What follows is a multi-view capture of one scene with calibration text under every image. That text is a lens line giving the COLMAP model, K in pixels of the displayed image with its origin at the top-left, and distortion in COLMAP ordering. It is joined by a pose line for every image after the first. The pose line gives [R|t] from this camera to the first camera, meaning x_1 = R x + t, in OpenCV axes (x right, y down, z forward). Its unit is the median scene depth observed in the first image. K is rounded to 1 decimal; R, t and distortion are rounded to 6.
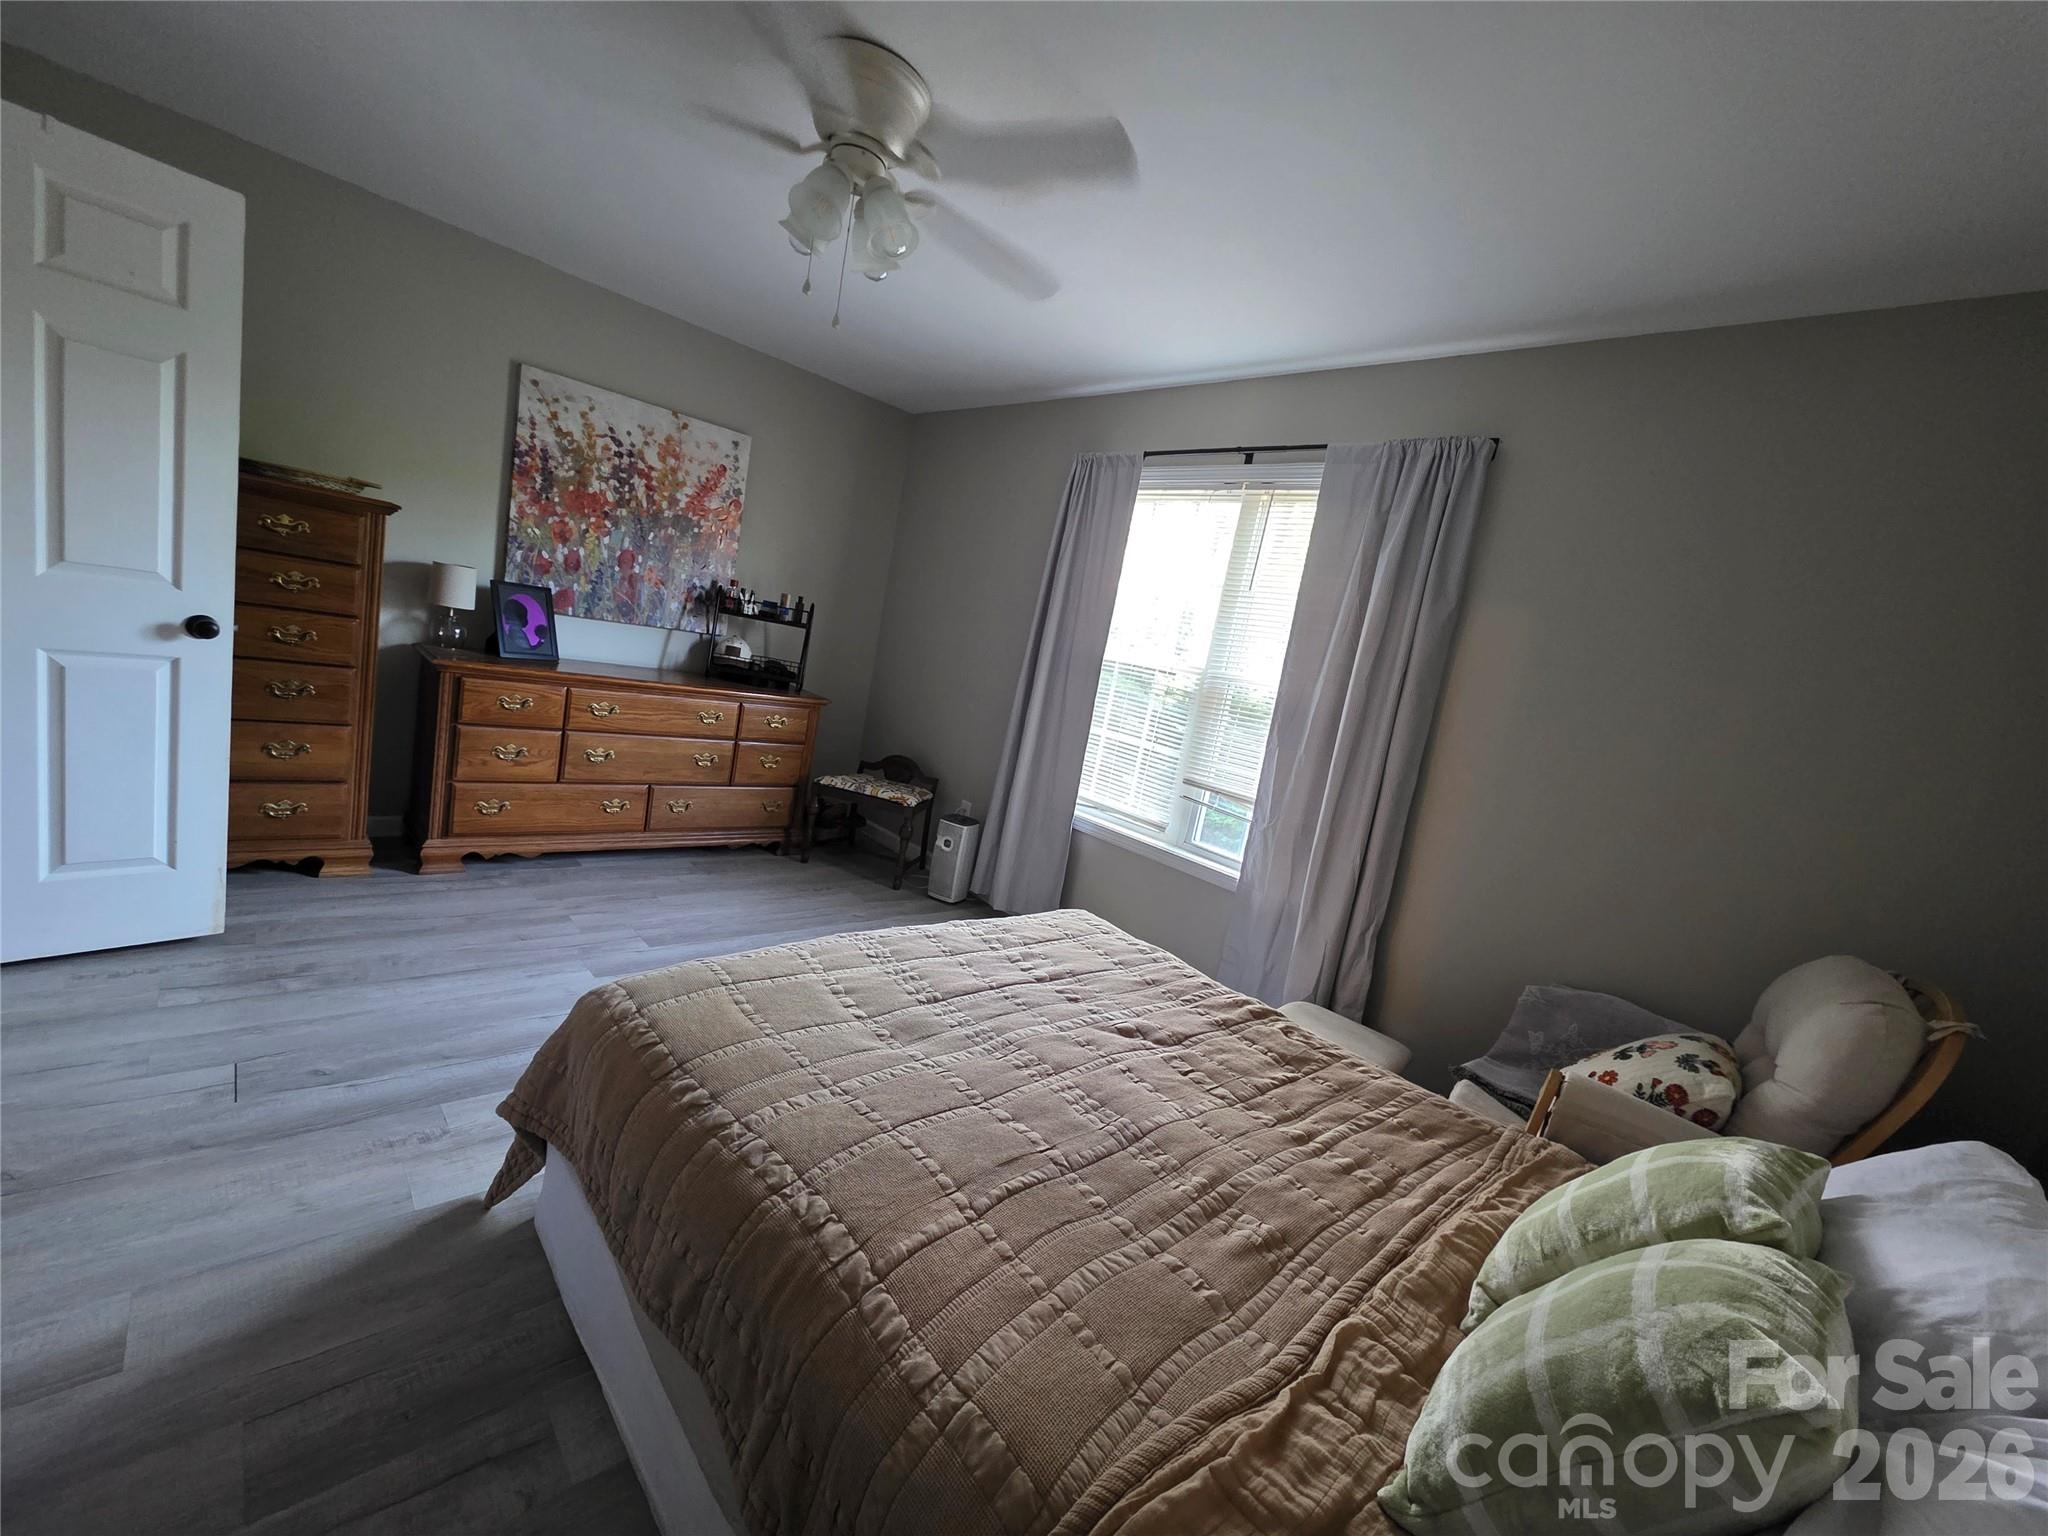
lens RADIAL K [[822.6, 0, 1022.9], [0, 822.6, 768.6], [0, 0, 1]] dist [0.001919, -0.000820]
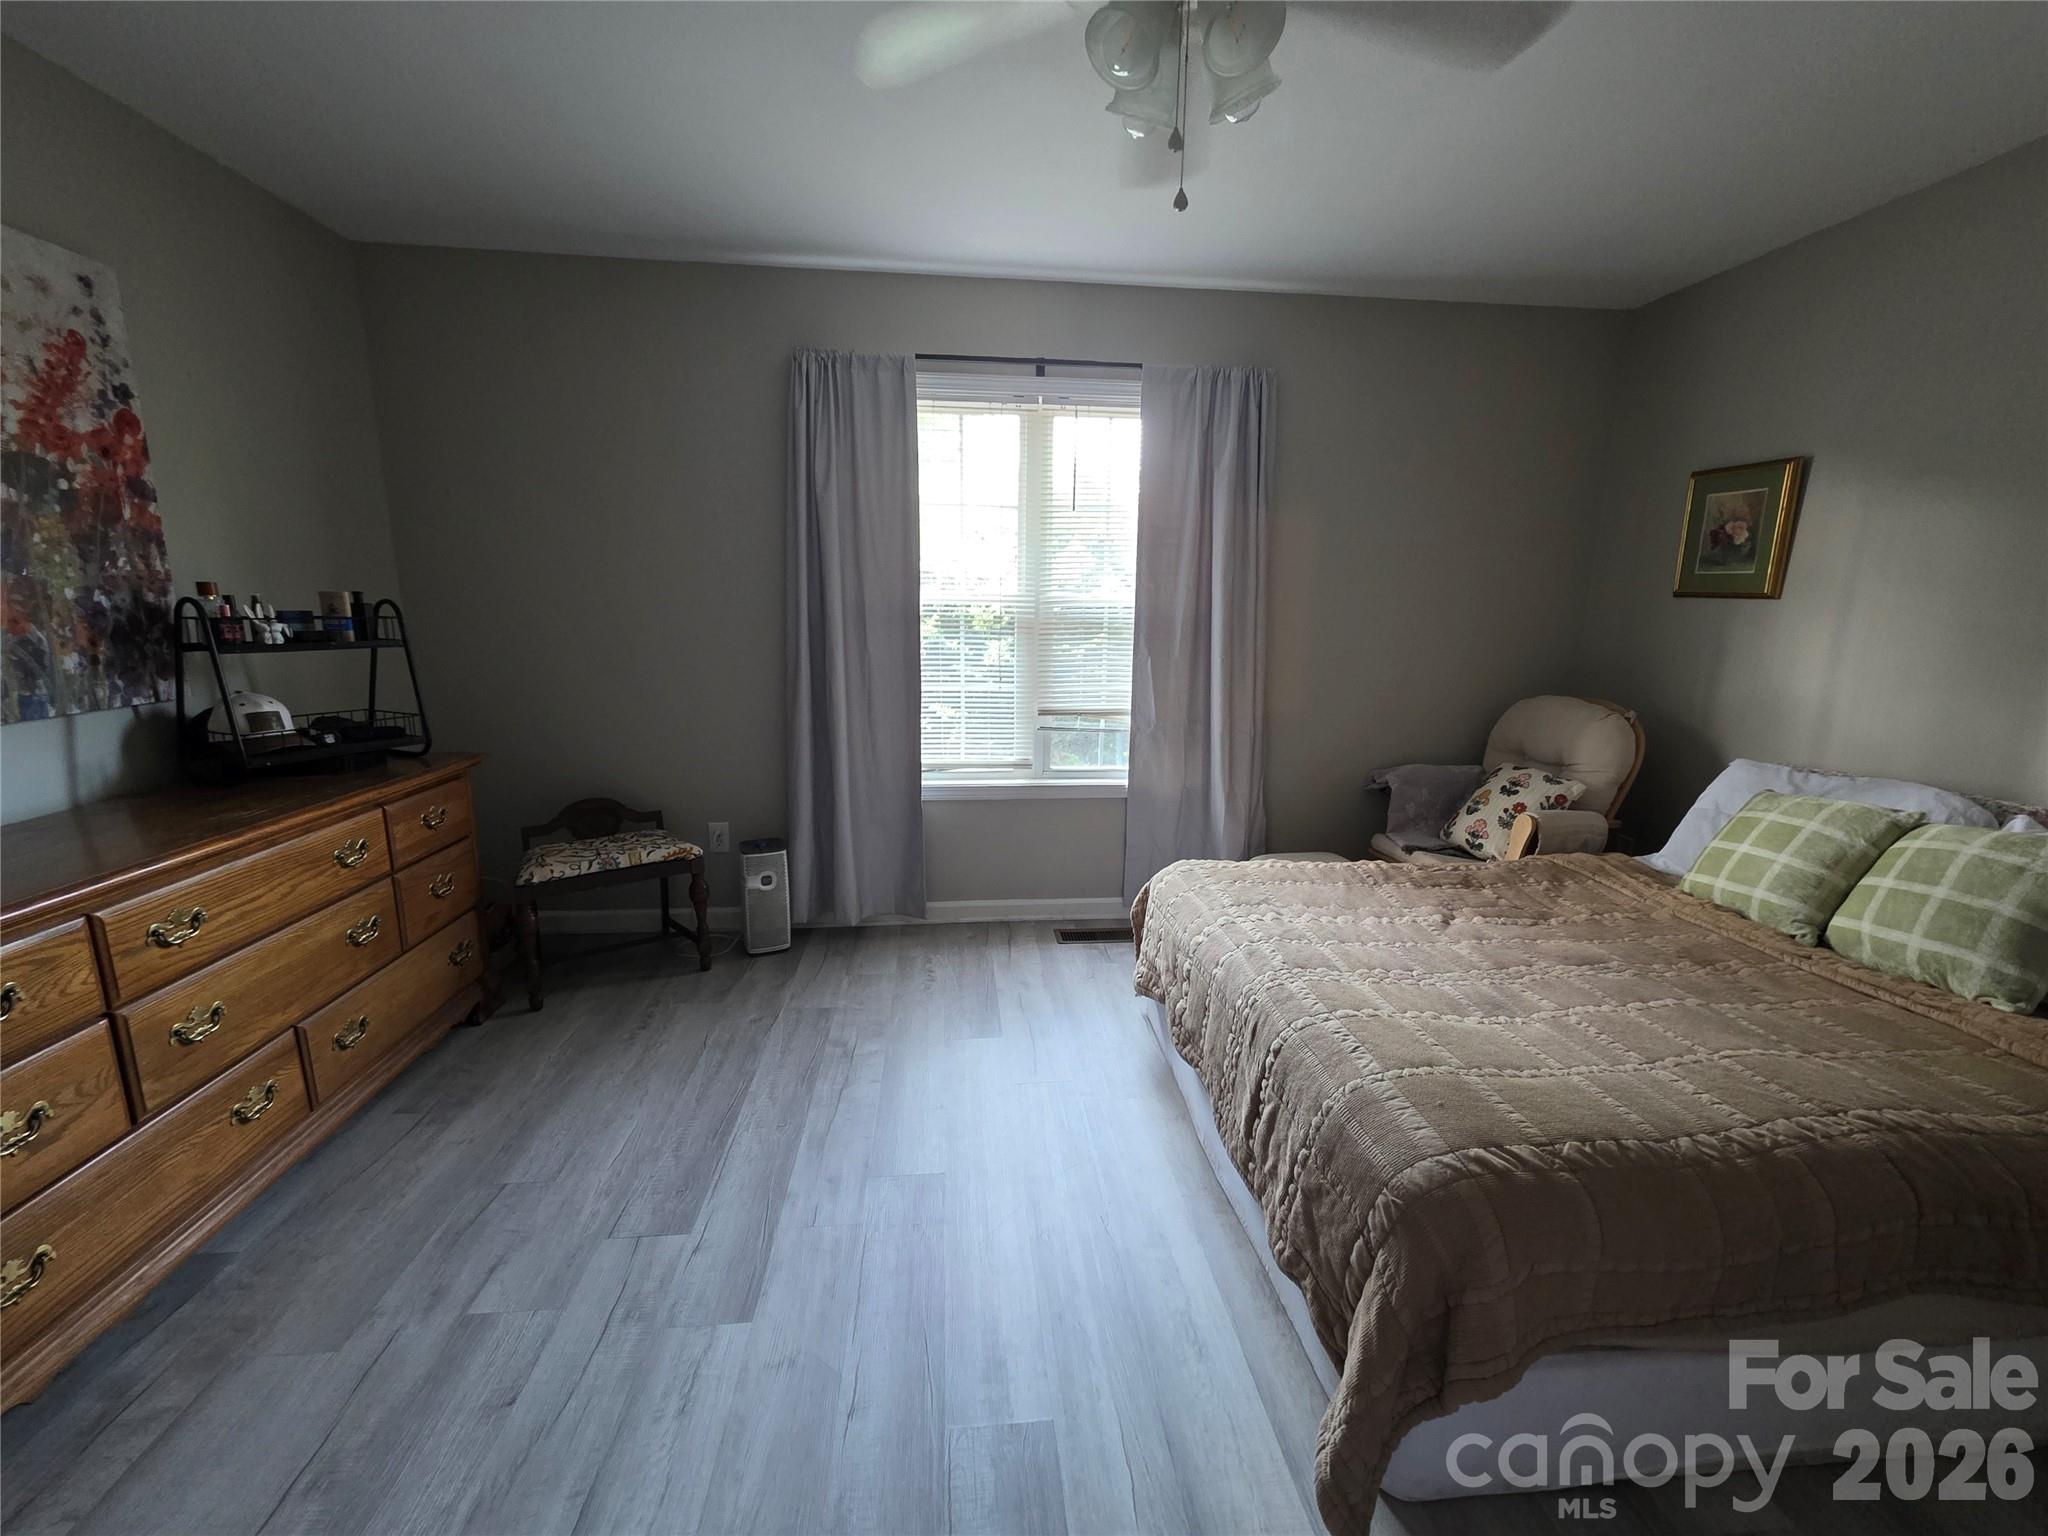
lens RADIAL K [[822.6, 0, 1021.3], [0, 822.6, 767.3], [0, 0, 1]] dist [0.001919, -0.000820]
pose [[0.602120, -0.328781, 0.727567, -0.540136], [0.222171, 0.944280, 0.242847, -0.162447], [-0.766871, 0.015421, 0.641616, 0.373632]]
